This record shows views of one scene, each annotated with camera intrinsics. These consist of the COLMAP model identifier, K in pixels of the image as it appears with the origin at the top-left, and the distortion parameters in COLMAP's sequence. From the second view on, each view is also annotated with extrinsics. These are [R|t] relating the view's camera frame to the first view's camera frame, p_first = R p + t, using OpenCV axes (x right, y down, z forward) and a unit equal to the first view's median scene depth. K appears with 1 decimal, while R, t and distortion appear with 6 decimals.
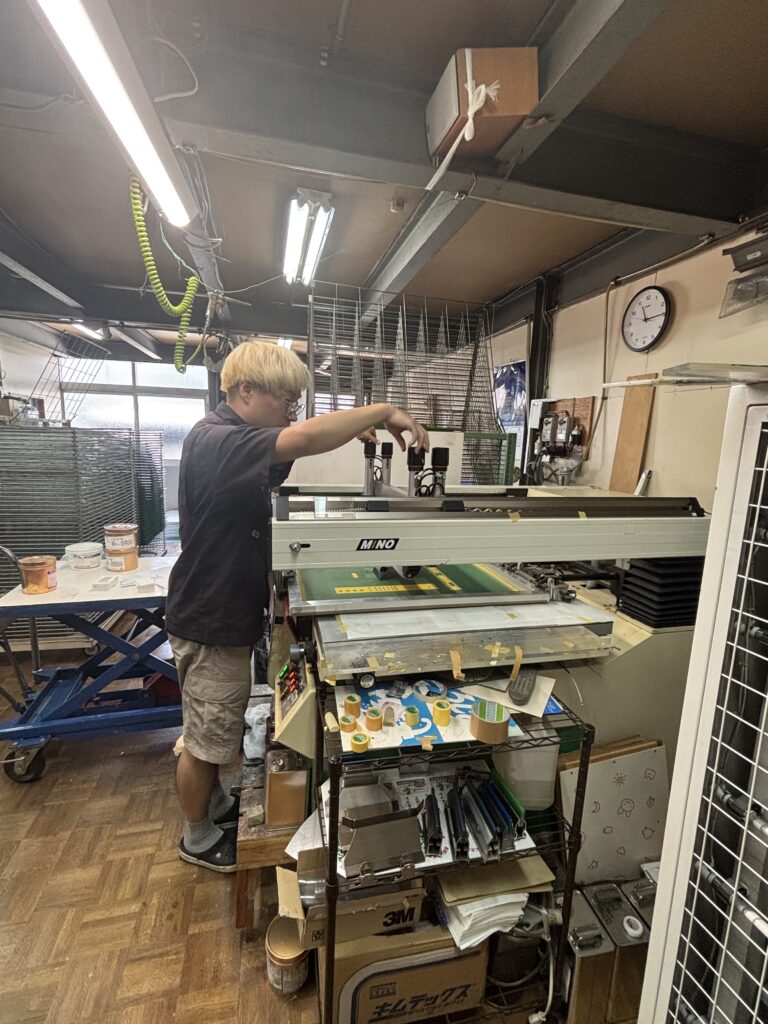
lens RADIAL K [[463.9, 0, 380.0], [0, 463.9, 512.1], [0, 0, 1]] dist [-0.001685, -0.001246]
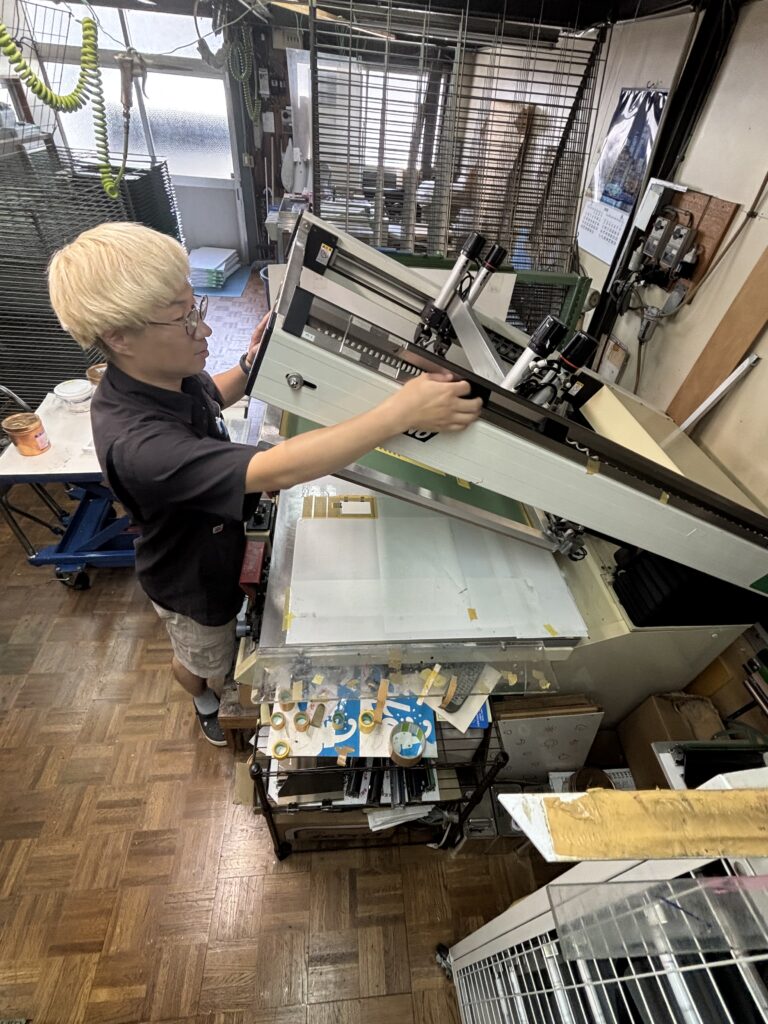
lens RADIAL K [[463.9, 0, 379.6], [0, 463.9, 512.9], [0, 0, 1]] dist [-0.001685, -0.001246]
pose [[0.986946, 0.131669, -0.092736, 0.122912], [-0.061900, 0.841730, 0.536338, -0.334783], [0.148678, -0.523597, 0.838893, 0.228279]]
